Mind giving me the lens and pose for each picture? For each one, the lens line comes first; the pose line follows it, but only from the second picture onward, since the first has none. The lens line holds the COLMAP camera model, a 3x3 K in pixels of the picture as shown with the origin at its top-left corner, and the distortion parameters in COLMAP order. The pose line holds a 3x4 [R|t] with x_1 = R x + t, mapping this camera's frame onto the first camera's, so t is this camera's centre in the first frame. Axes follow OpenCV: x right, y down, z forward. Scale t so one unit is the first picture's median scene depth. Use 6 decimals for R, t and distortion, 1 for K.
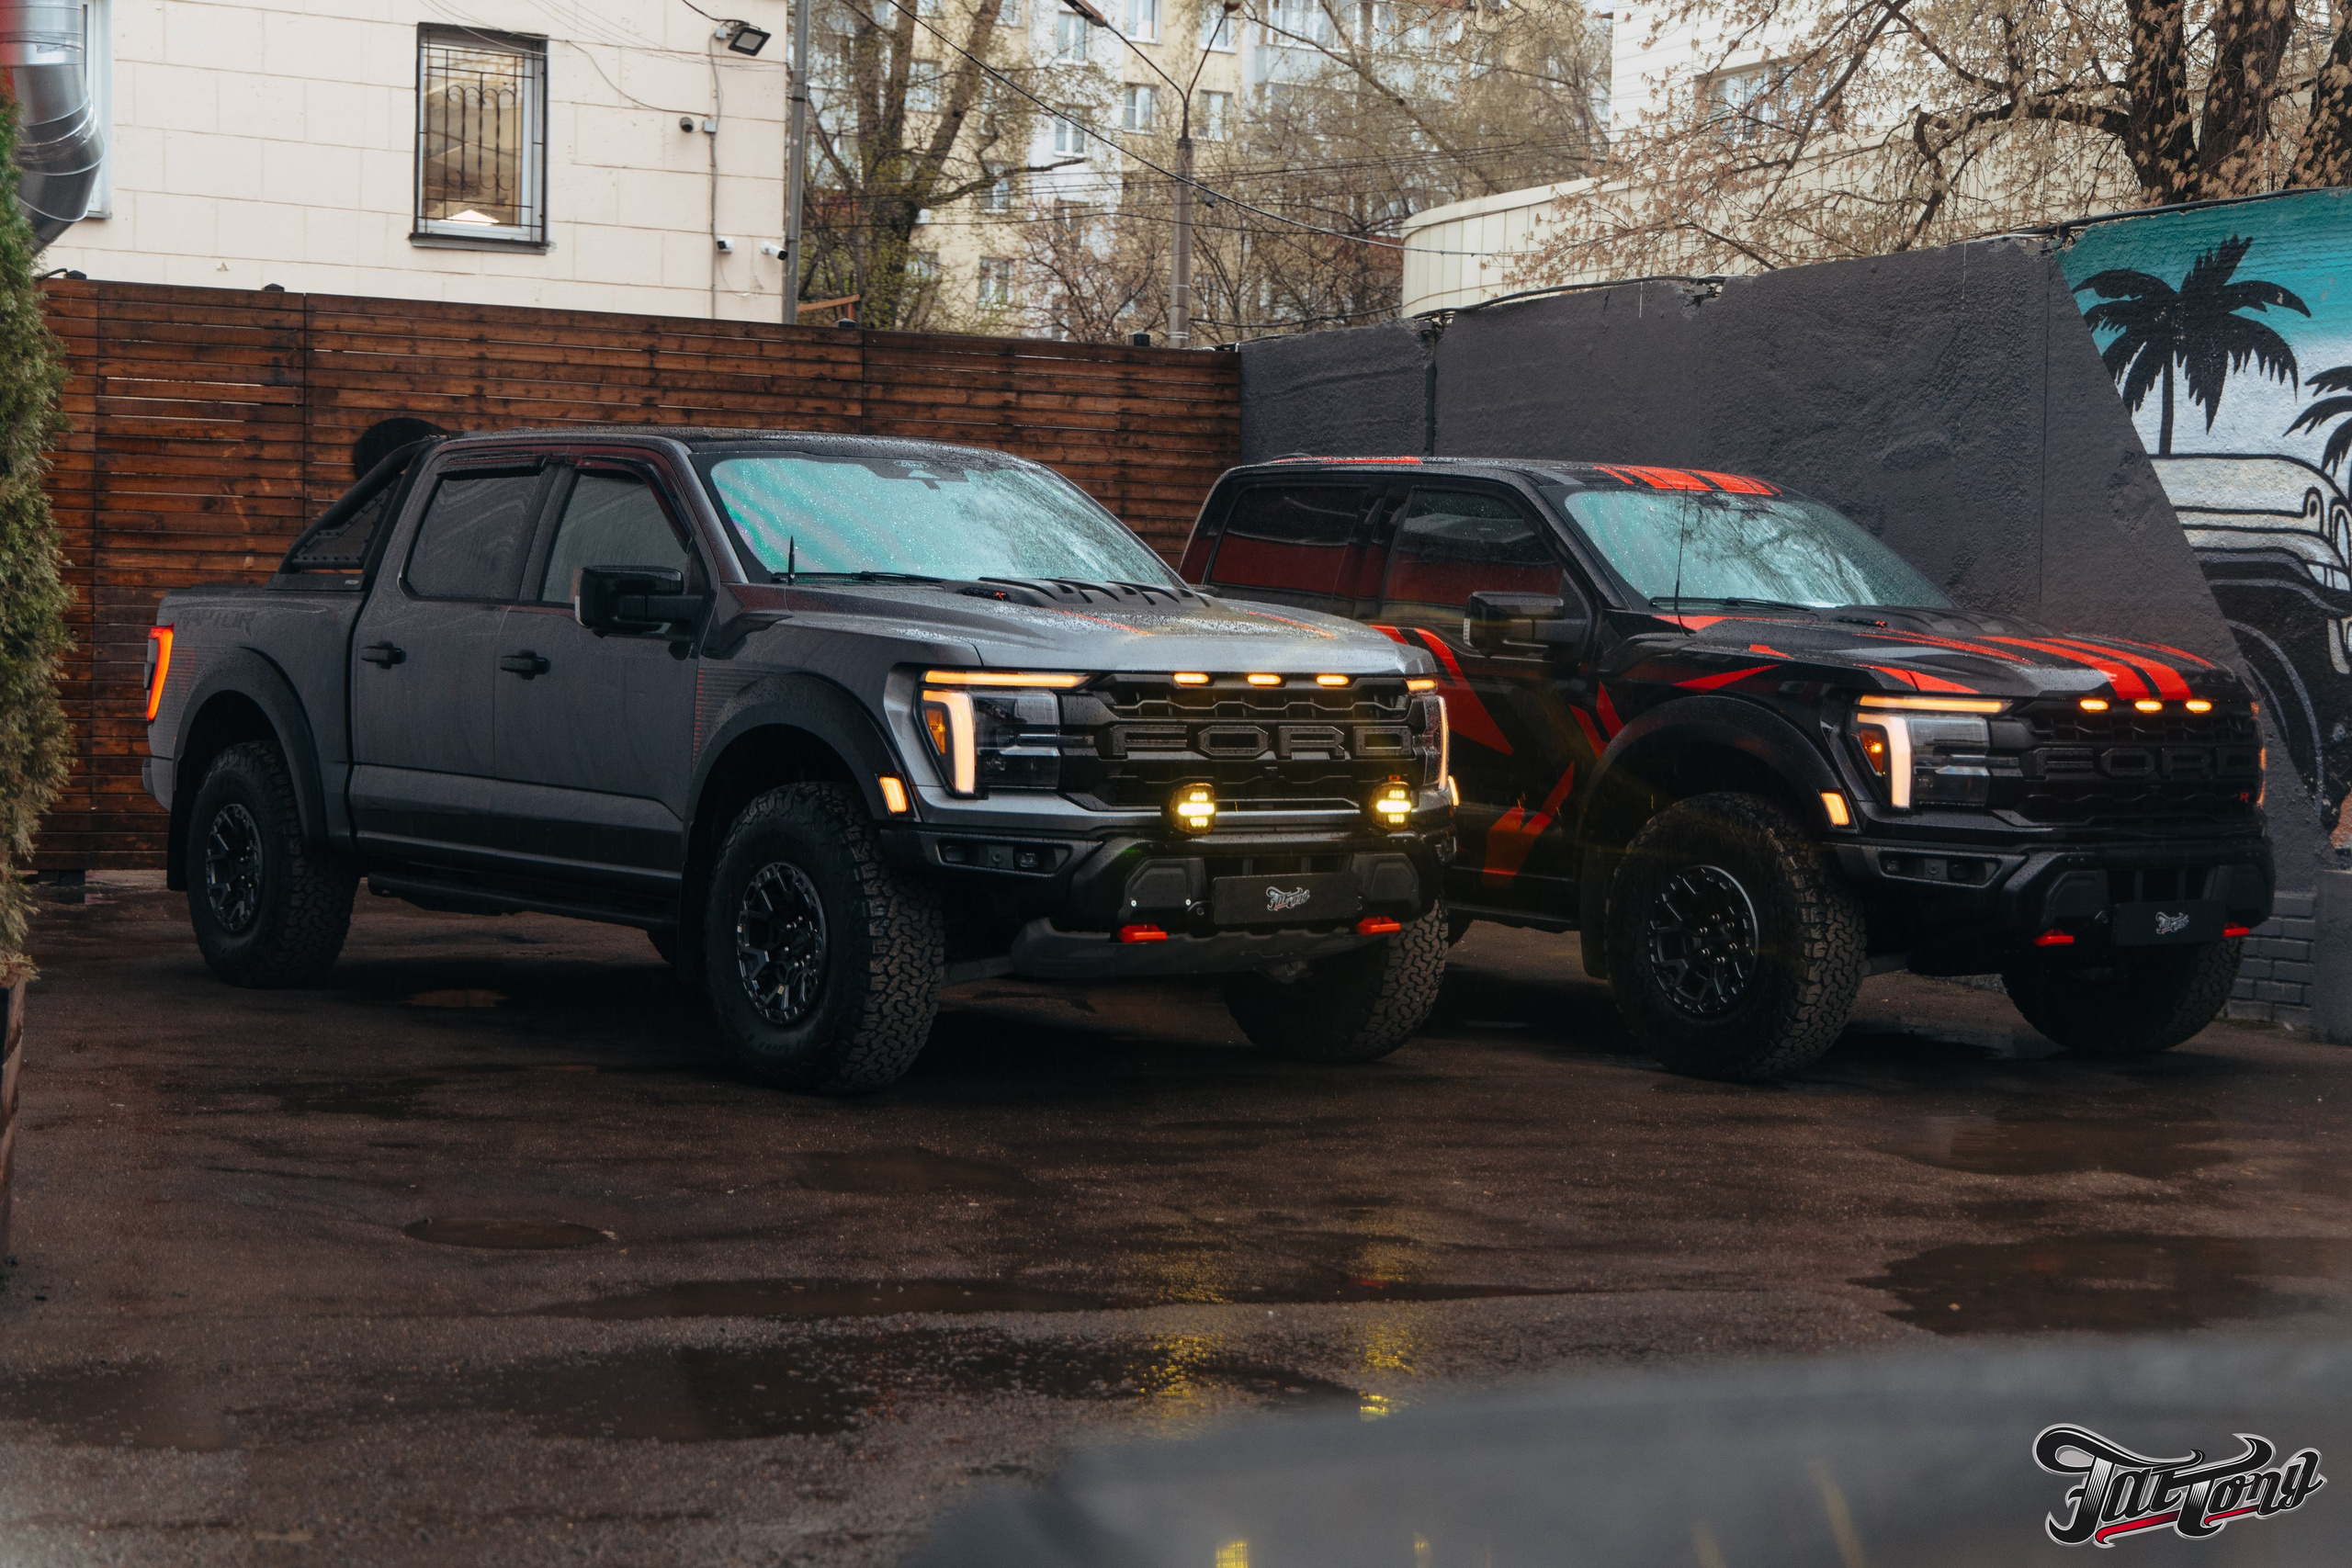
lens RADIAL K [[3864.1, 0, 1169.0], [0, 3864.1, 826.7], [0, 0, 1]] dist [-0.016262, 0.100497]
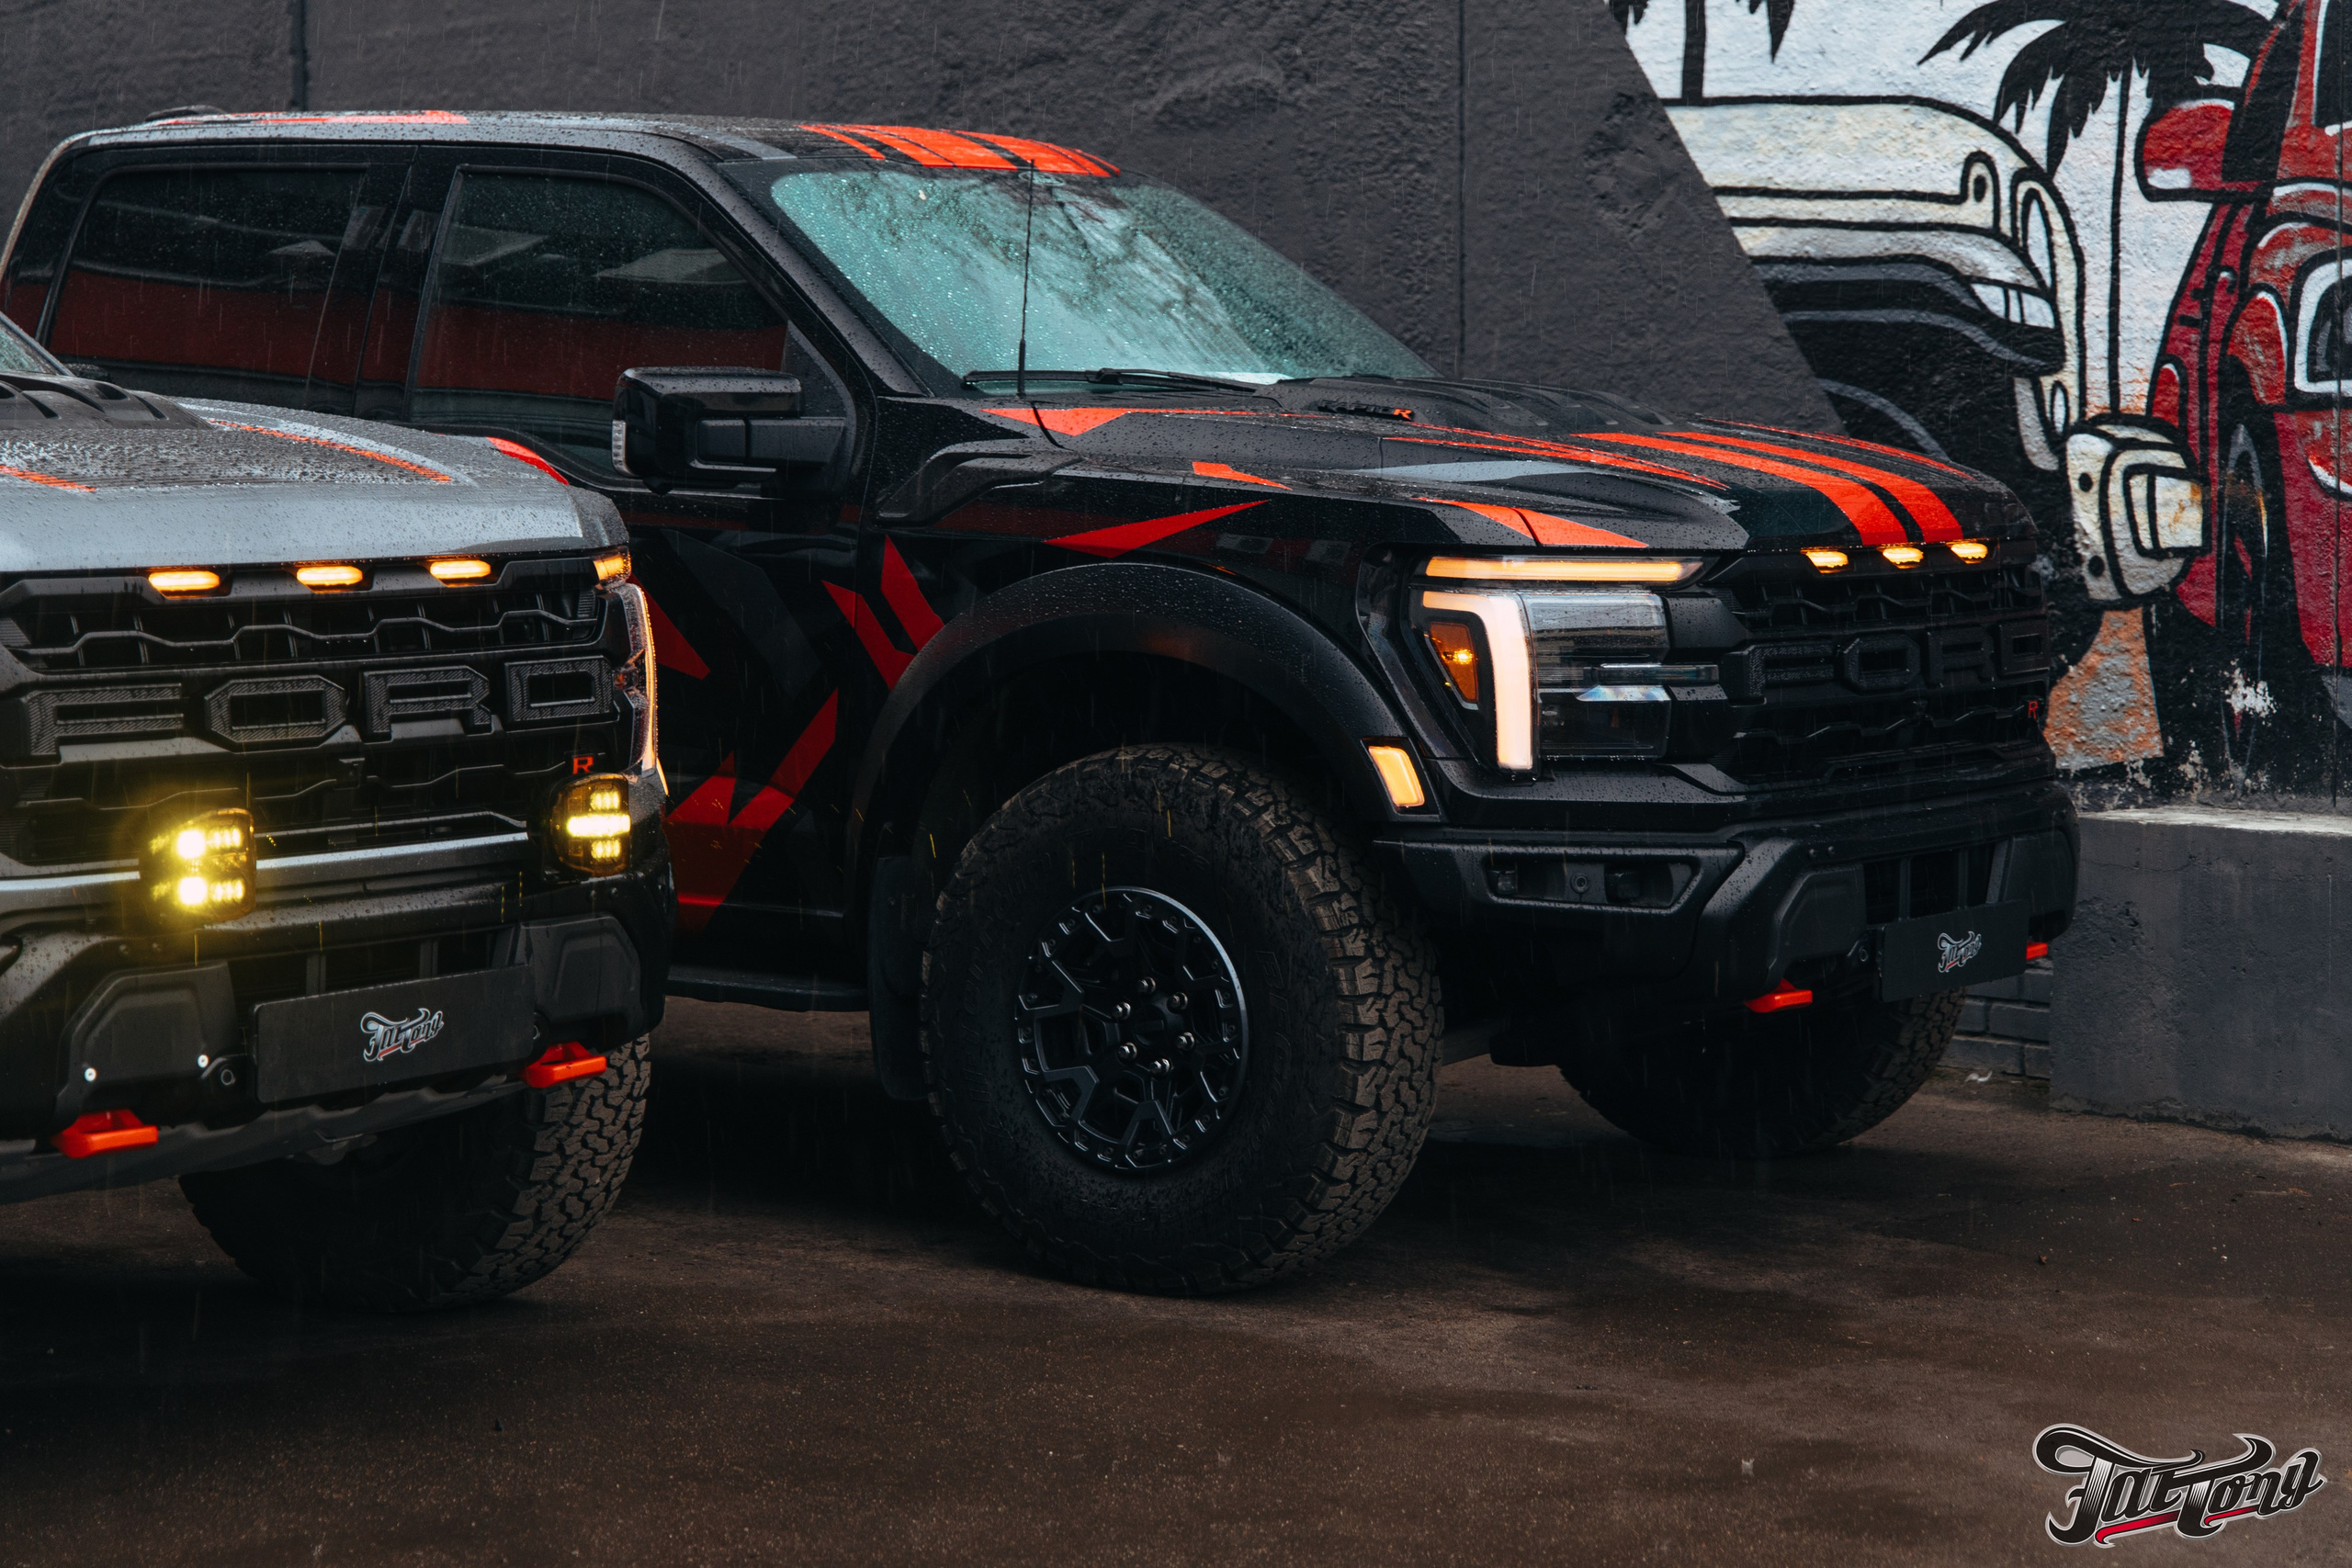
lens RADIAL K [[5185.0, 0, 1206.9], [0, 5185.0, 747.5], [0, 0, 1]] dist [0.034547, -0.023067]
pose [[0.957229, -0.042225, 0.286234, -0.044964], [0.035228, 0.998942, 0.029553, -0.025676], [-0.287179, -0.018206, 0.957704, 0.285429]]
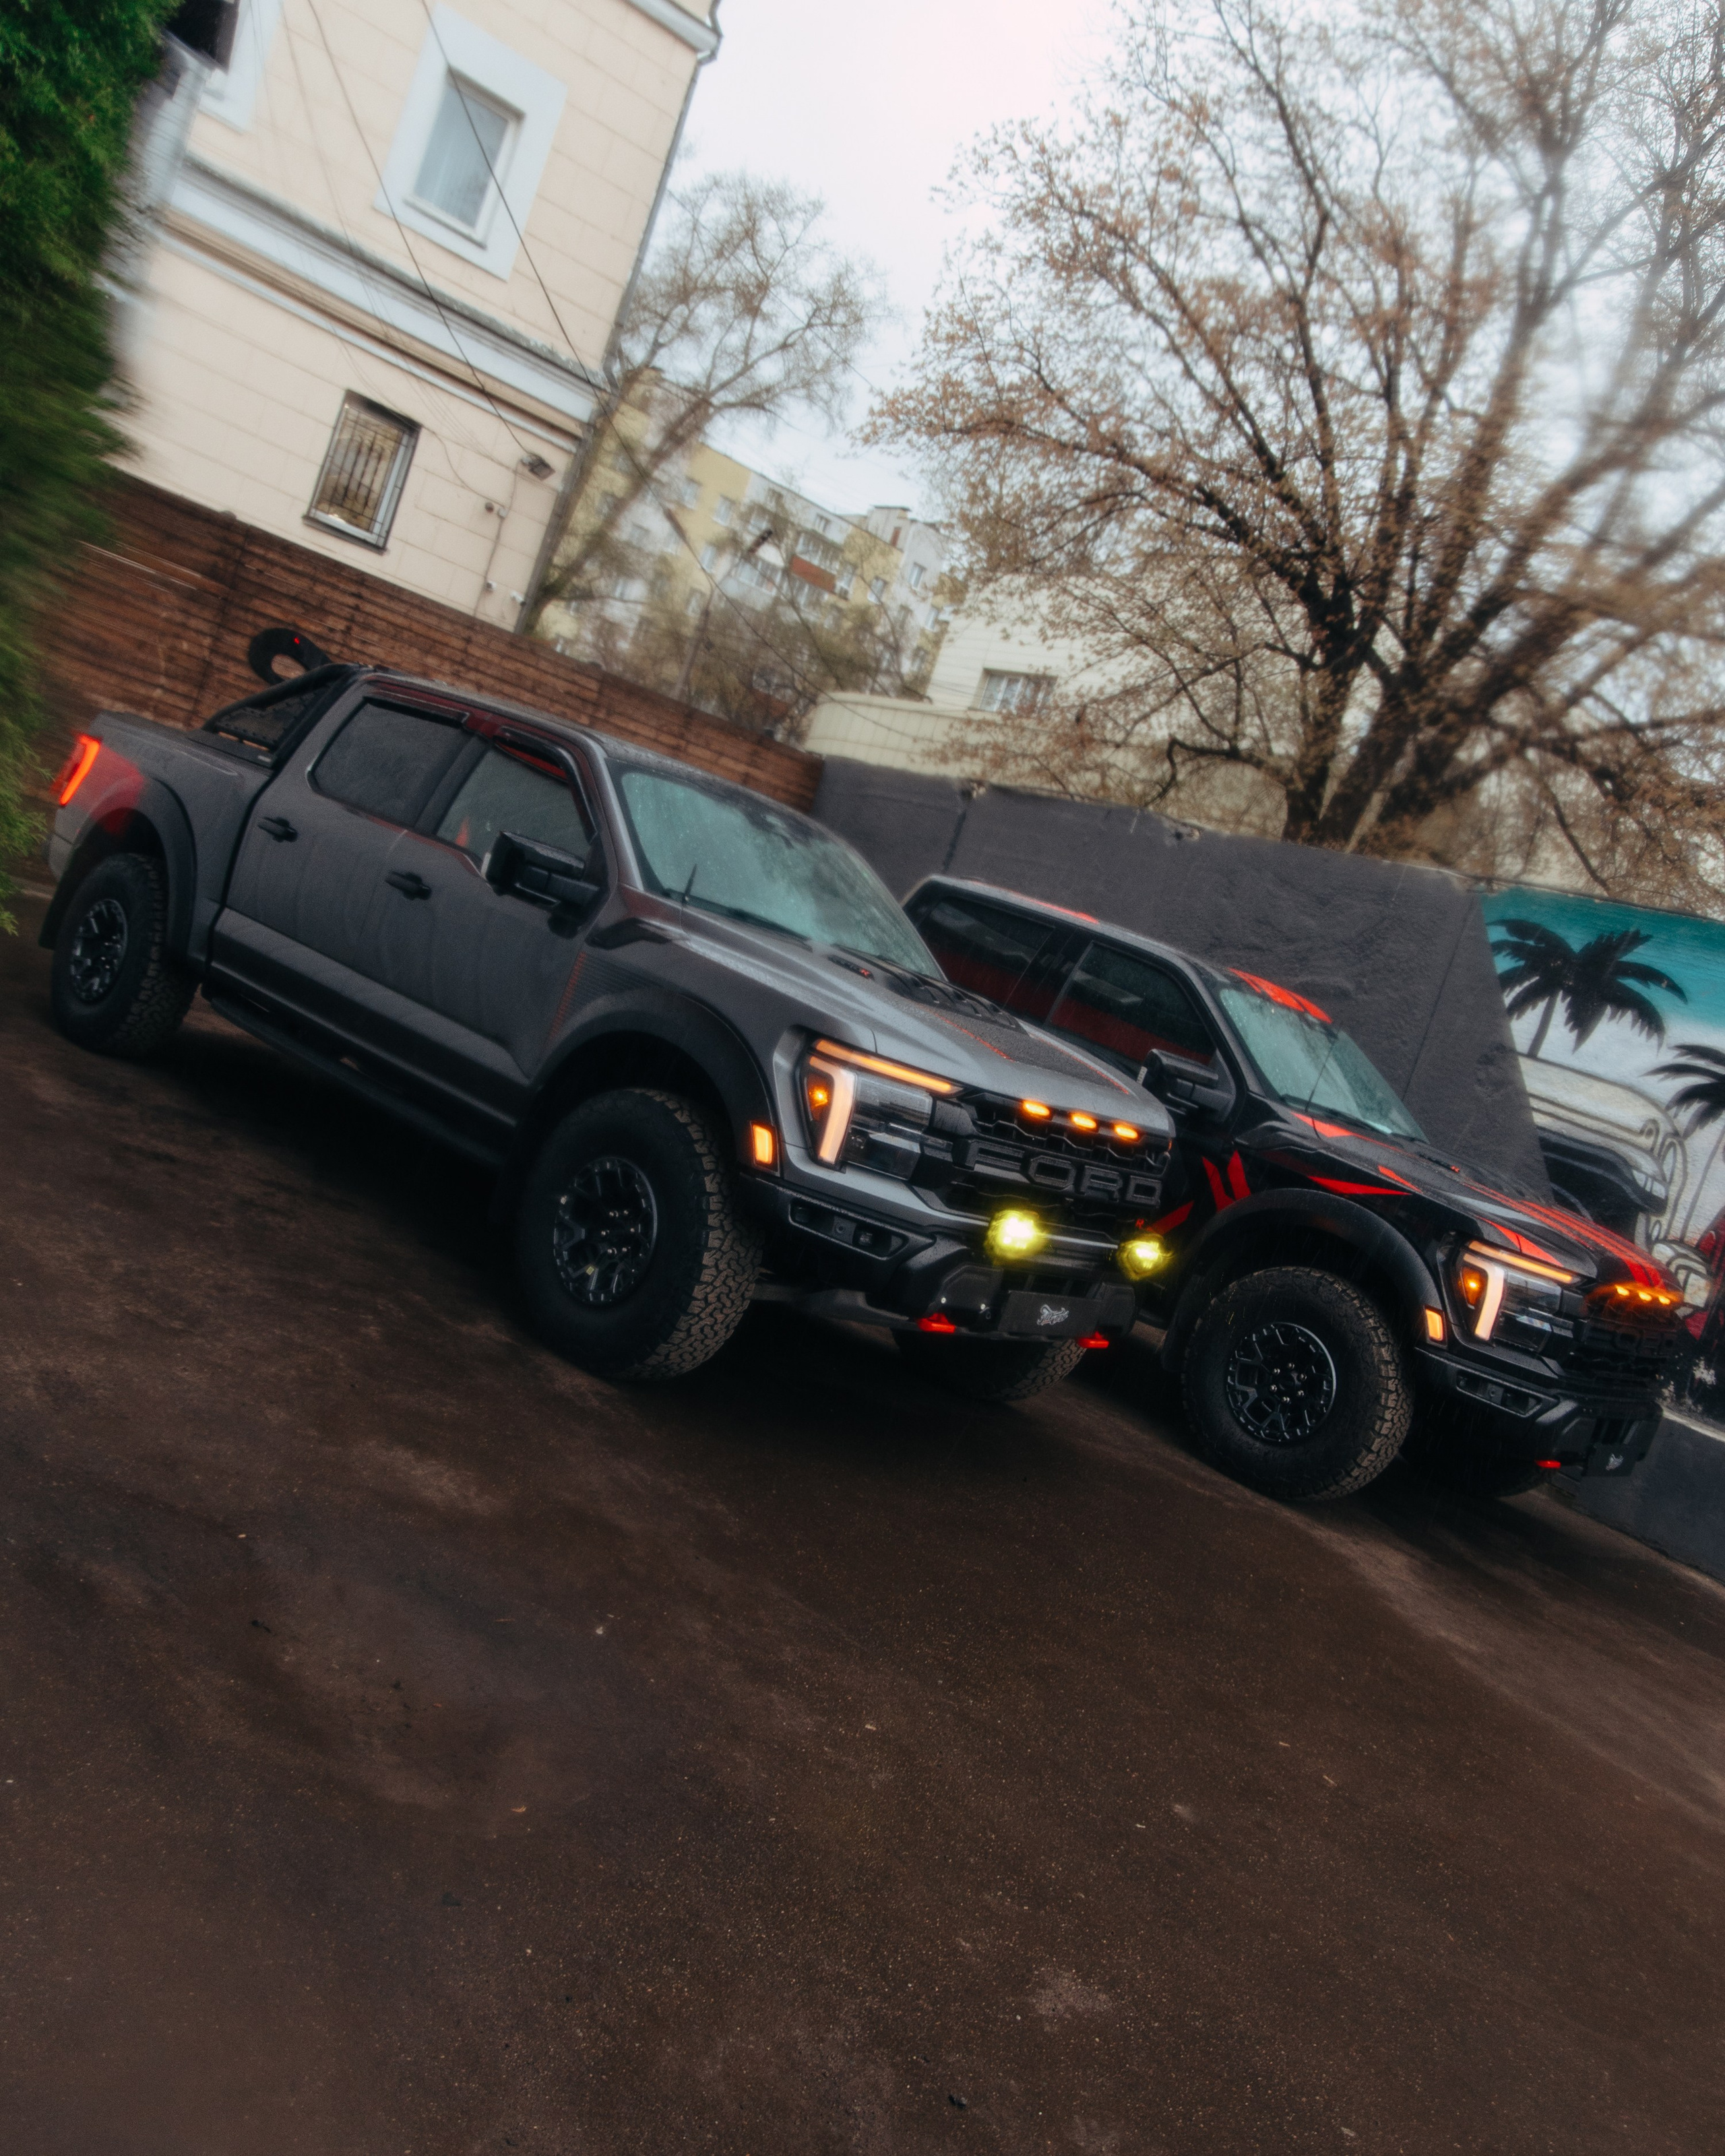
lens RADIAL K [[1850.0, 0, 862.5], [0, 1850.0, 1078.0], [0, 0, 1]] dist [0.002300, -0.008784]
pose [[0.942046, 0.279121, 0.186123, -0.113514], [-0.288919, 0.956967, 0.027215, -0.037285], [-0.170517, -0.079412, 0.982149, 0.386303]]
